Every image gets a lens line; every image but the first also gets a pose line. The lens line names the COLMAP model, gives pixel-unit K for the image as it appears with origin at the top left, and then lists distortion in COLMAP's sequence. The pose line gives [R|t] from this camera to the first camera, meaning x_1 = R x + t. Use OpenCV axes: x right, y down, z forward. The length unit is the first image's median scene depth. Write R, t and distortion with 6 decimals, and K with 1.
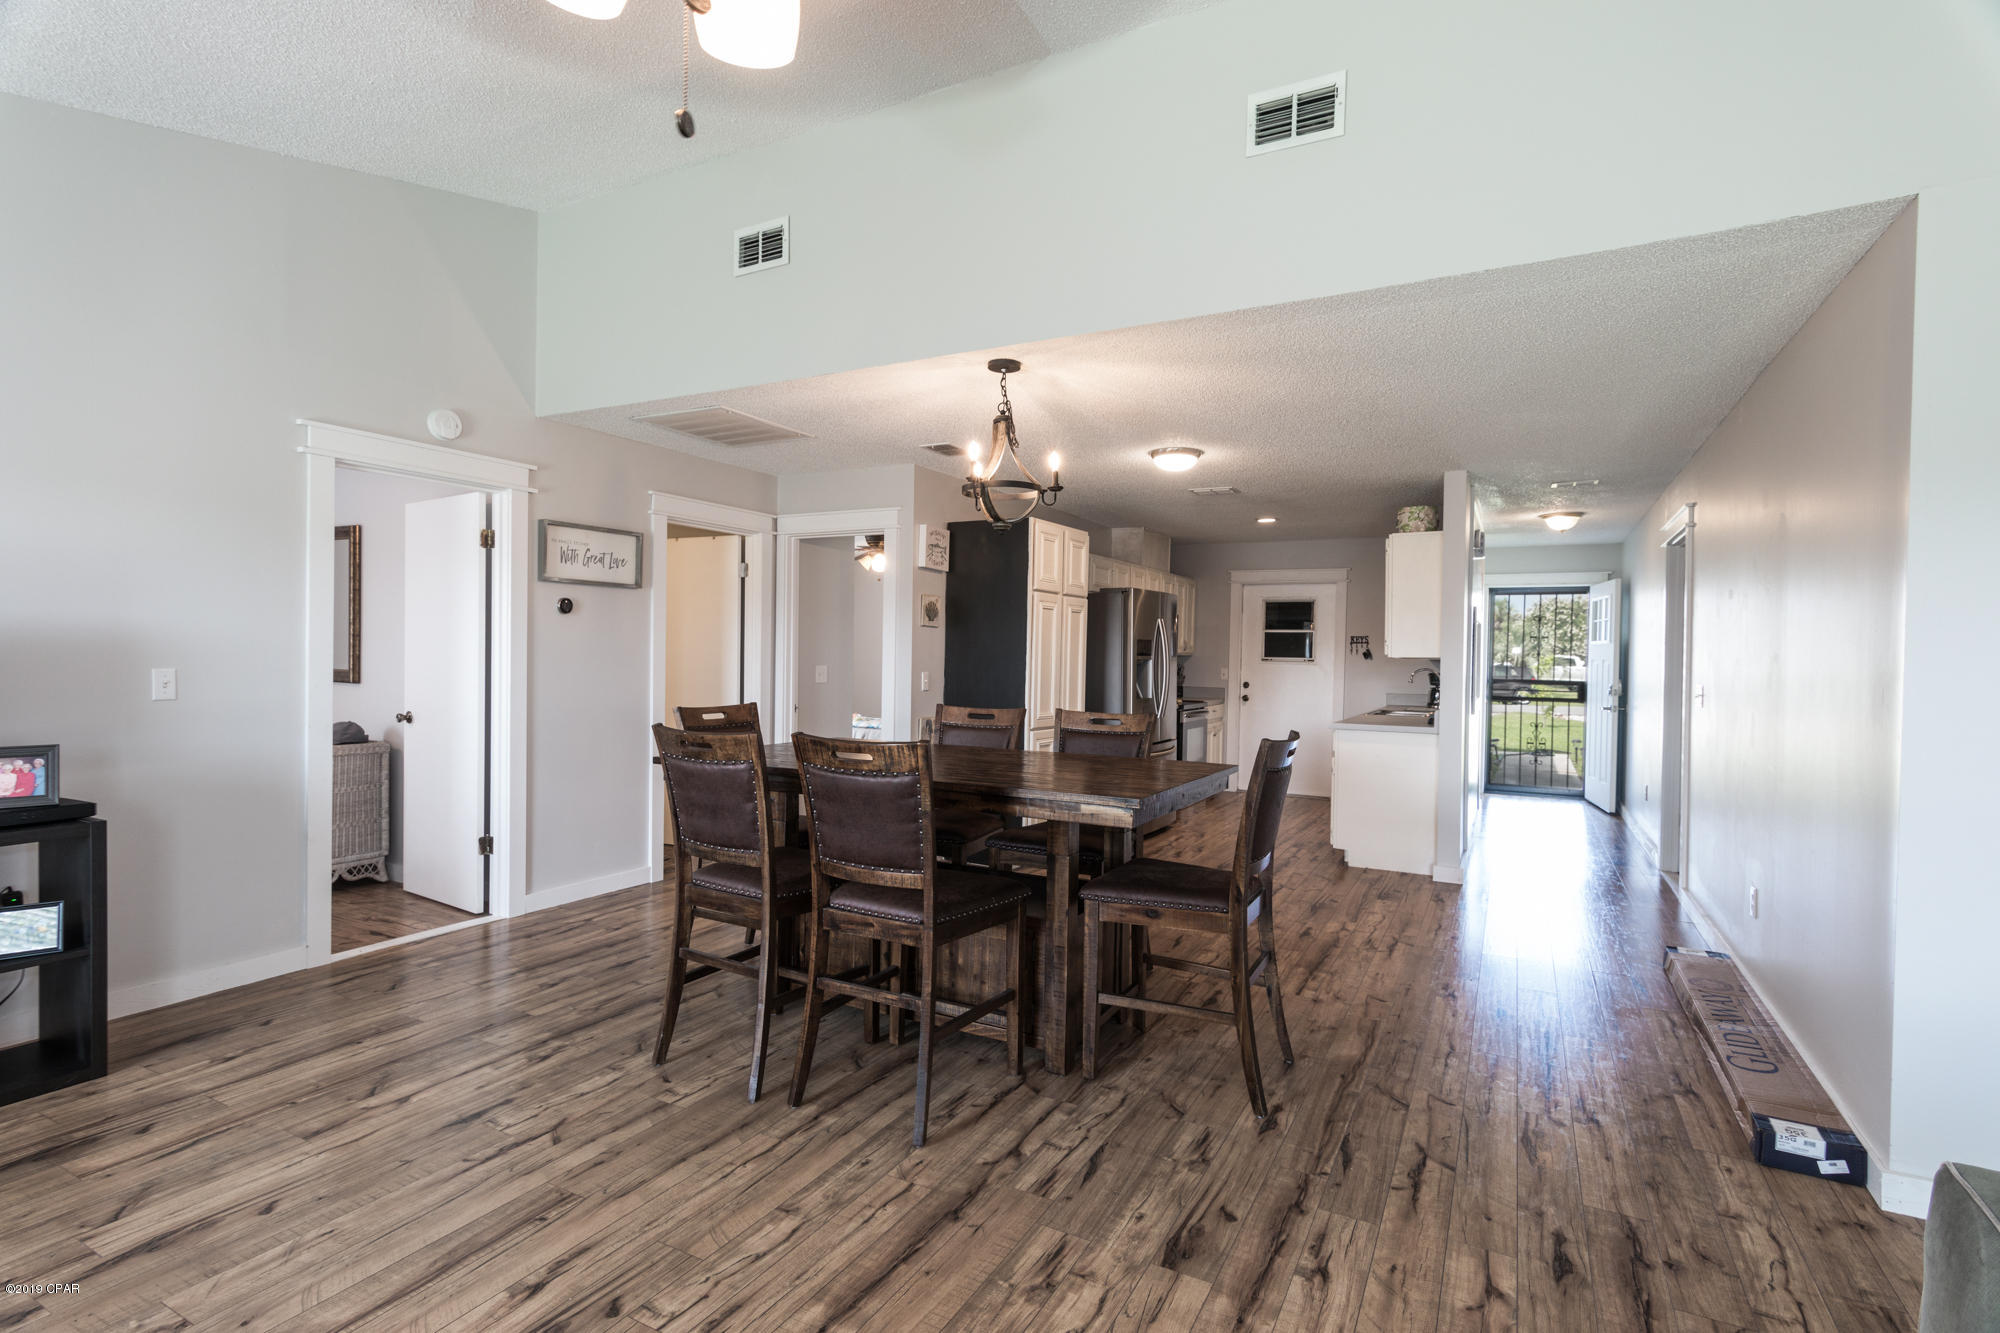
lens RADIAL K [[961.2, 0, 995.3], [0, 961.2, 667.9], [0, 0, 1]] dist [0.000909, 0.000748]
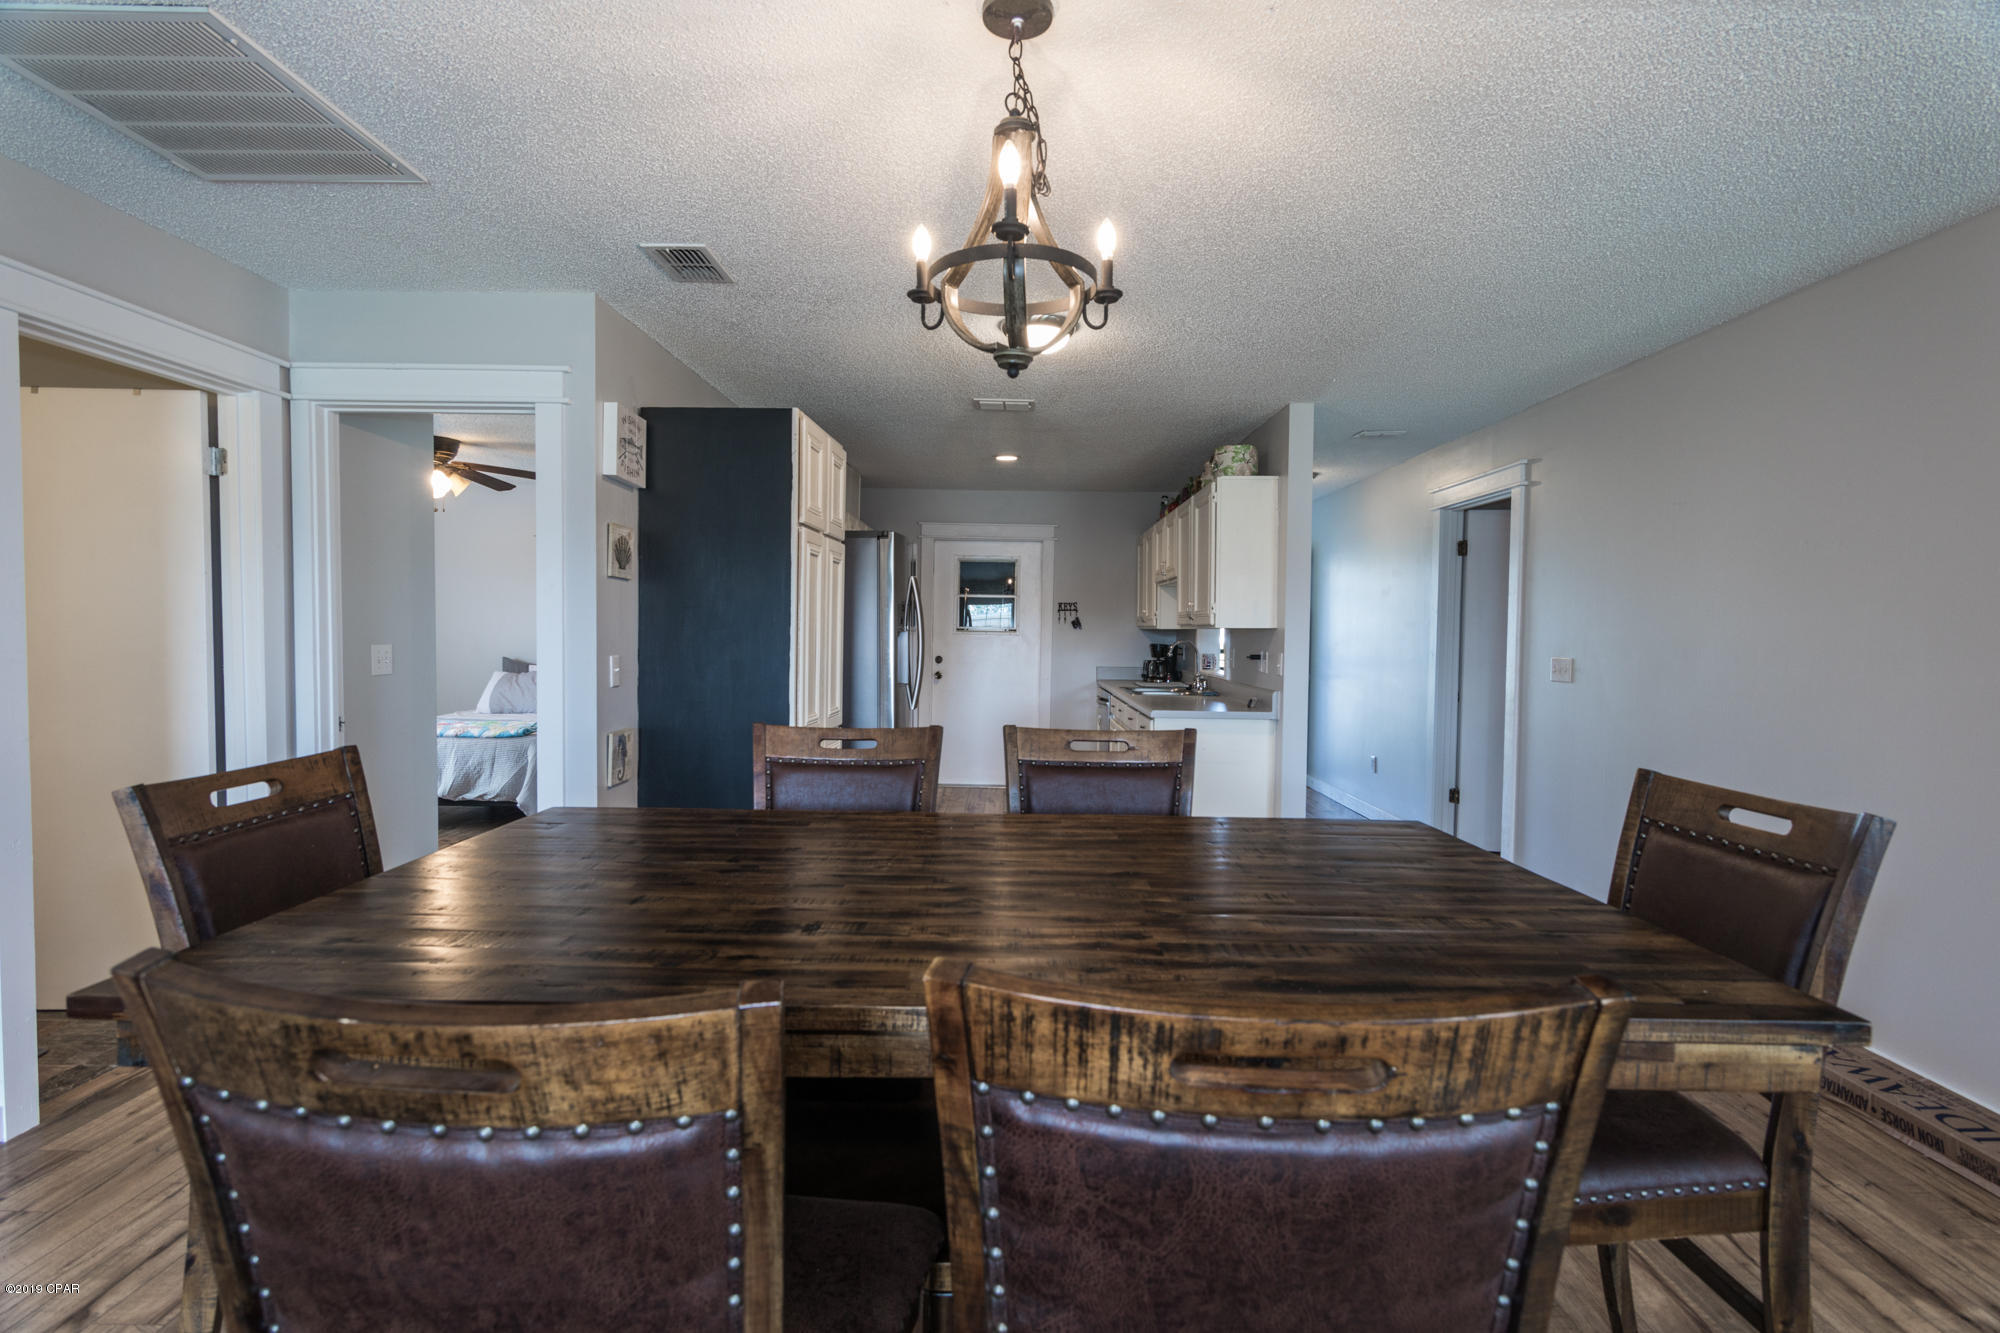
lens RADIAL K [[968.0, 0, 1000.0], [0, 968.0, 666.5], [0, 0, 1]] dist [-0.001474, -0.000995]
pose [[0.883324, -0.022077, 0.468244, -0.181287], [0.006972, 0.999399, 0.033968, -0.009306], [-0.468712, -0.026740, 0.882946, 0.462269]]
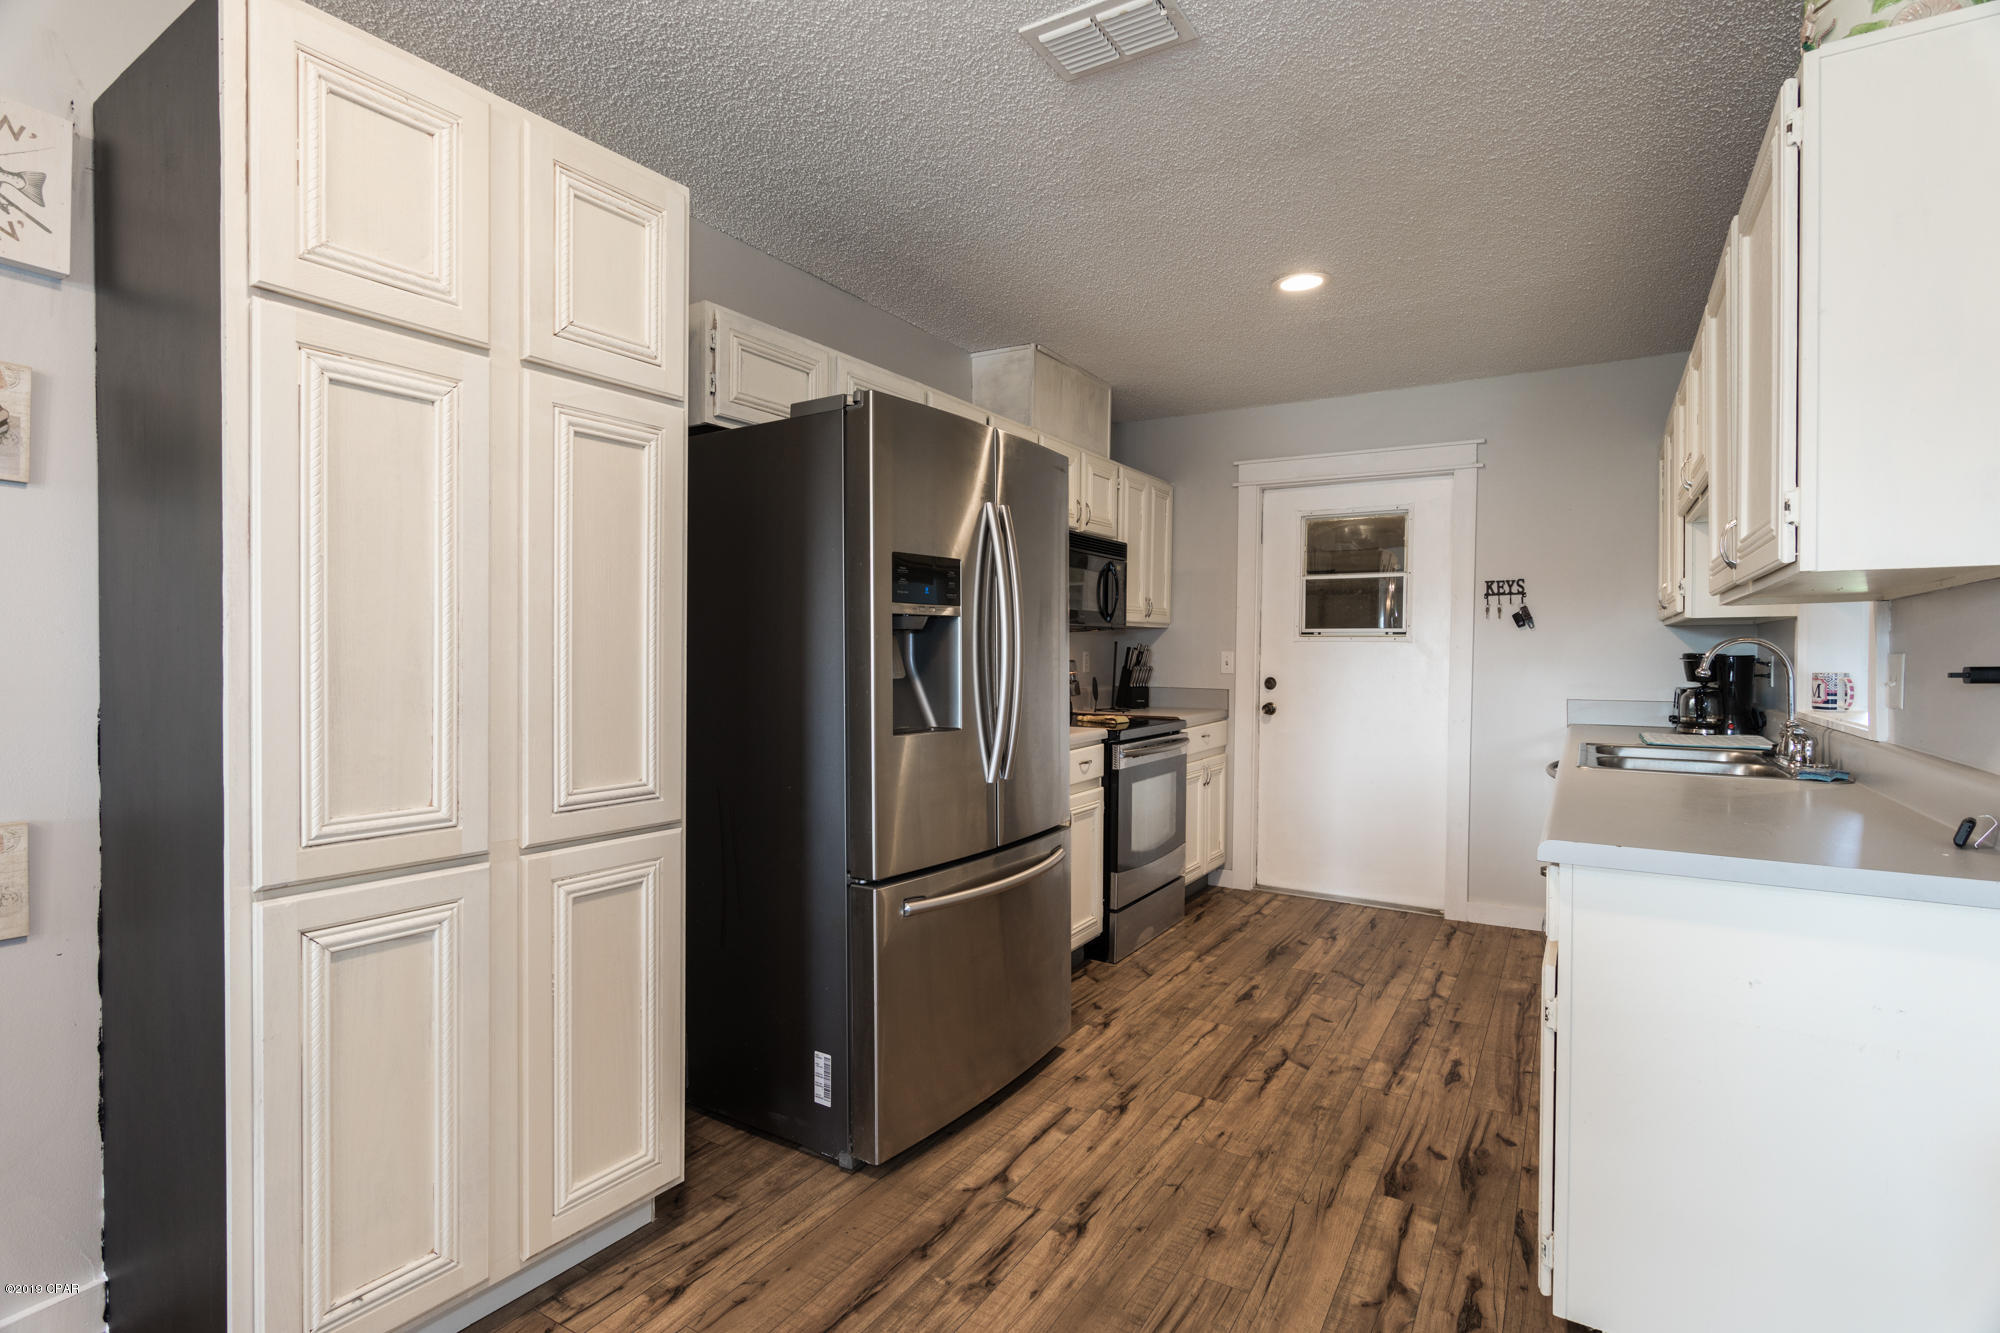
lens RADIAL K [[961.2, 0, 995.3], [0, 961.2, 667.9], [0, 0, 1]] dist [0.000909, 0.000748]
pose [[0.998638, -0.009377, -0.051320, 0.285700], [0.009546, 0.999950, 0.003050, 0.013341], [0.051288, -0.003535, 0.998678, 0.972623]]
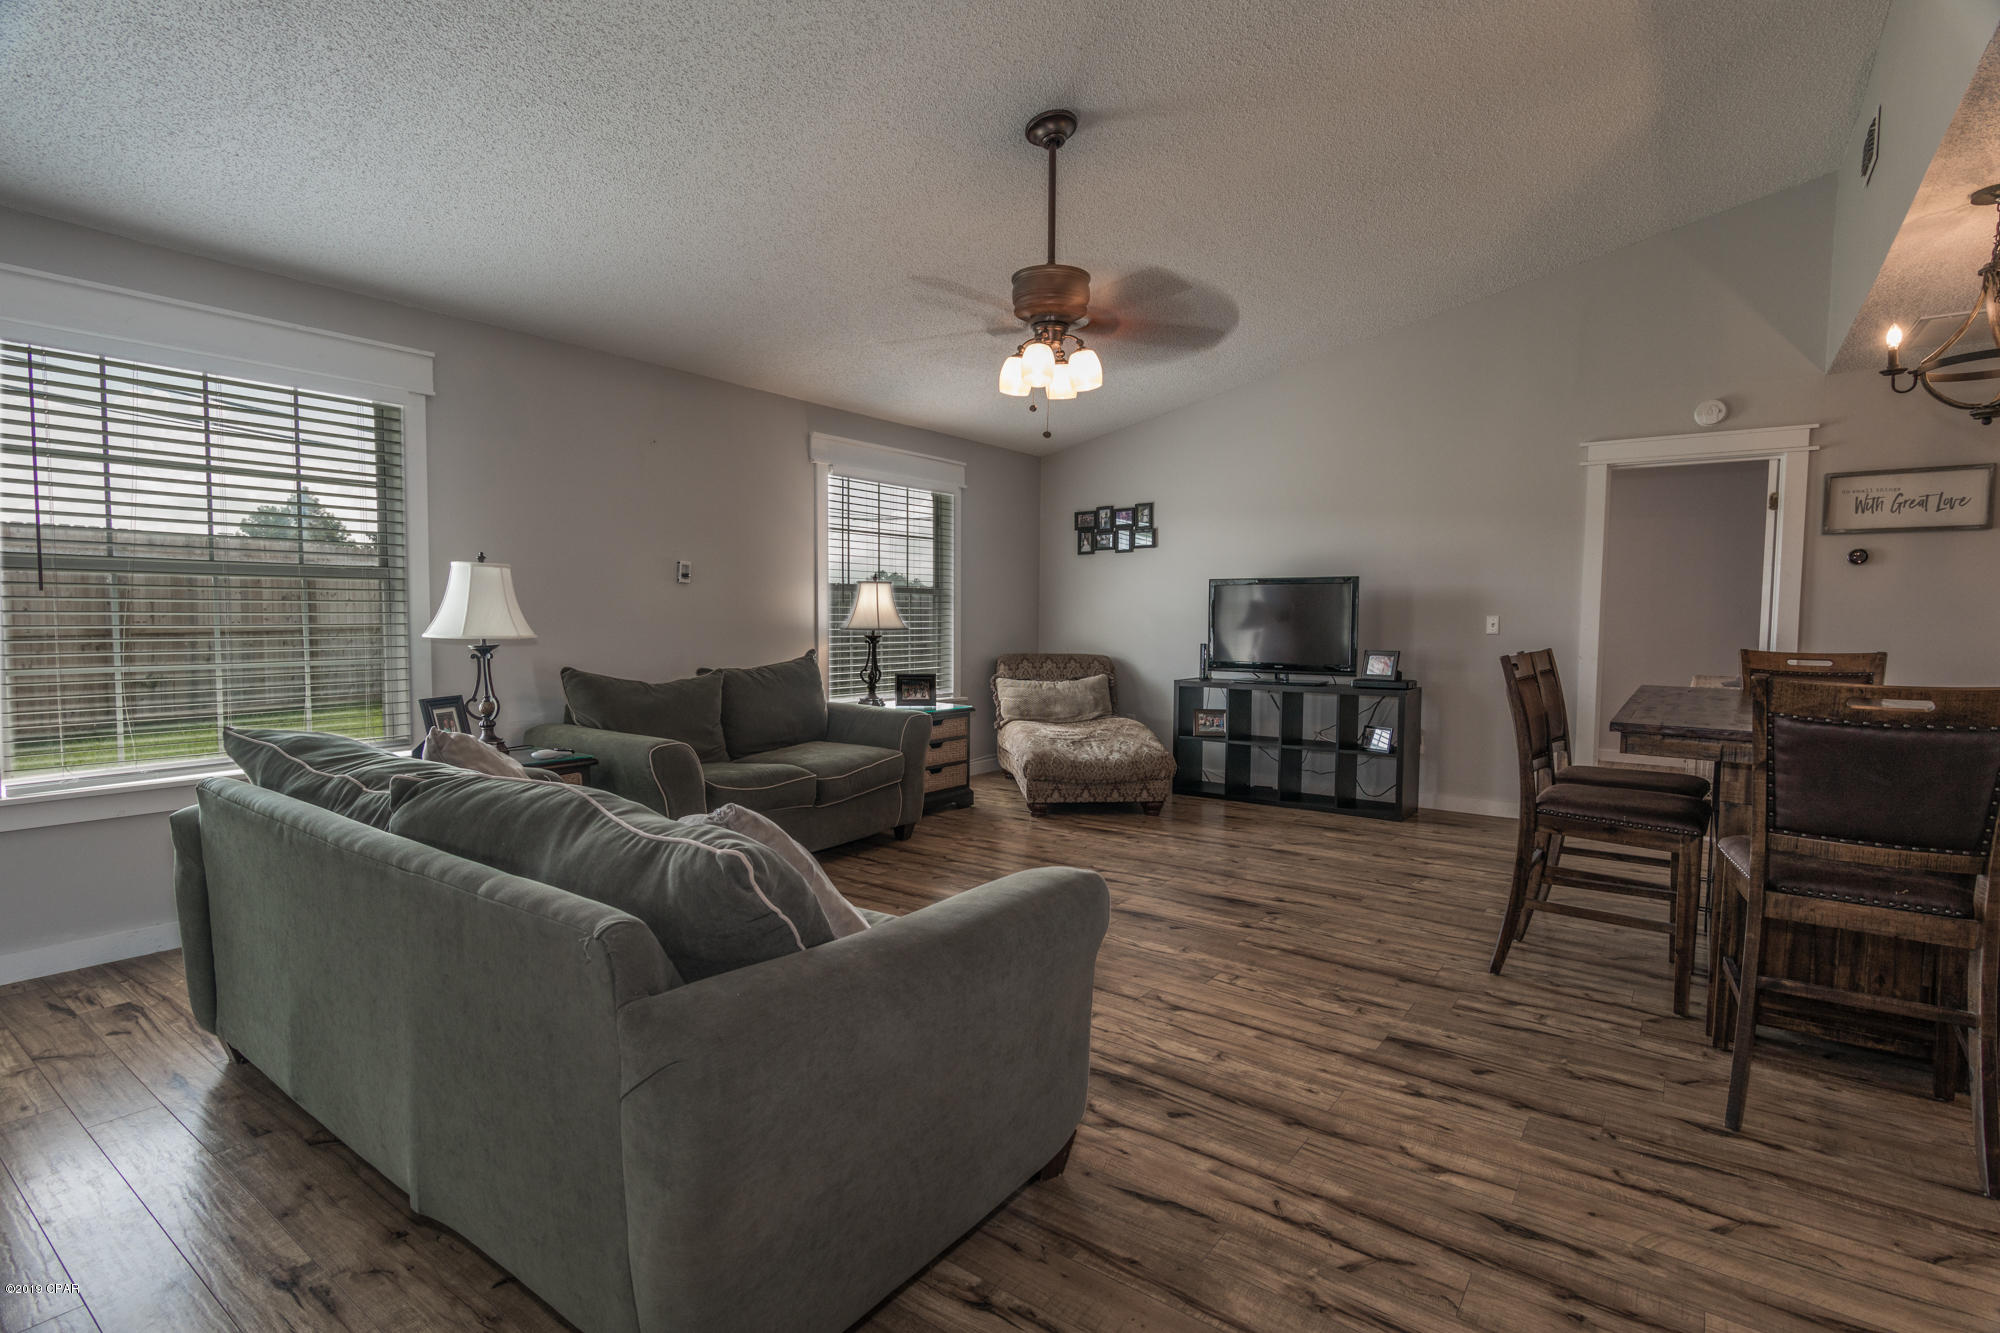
lens RADIAL K [[961.2, 0, 995.3], [0, 961.2, 667.9], [0, 0, 1]] dist [0.000909, 0.000748]
pose [[-0.136636, 0.041808, -0.989739, 0.688104], [-0.024856, 0.998650, 0.045616, 0.027384], [0.990309, 0.030834, -0.135412, 0.276715]]
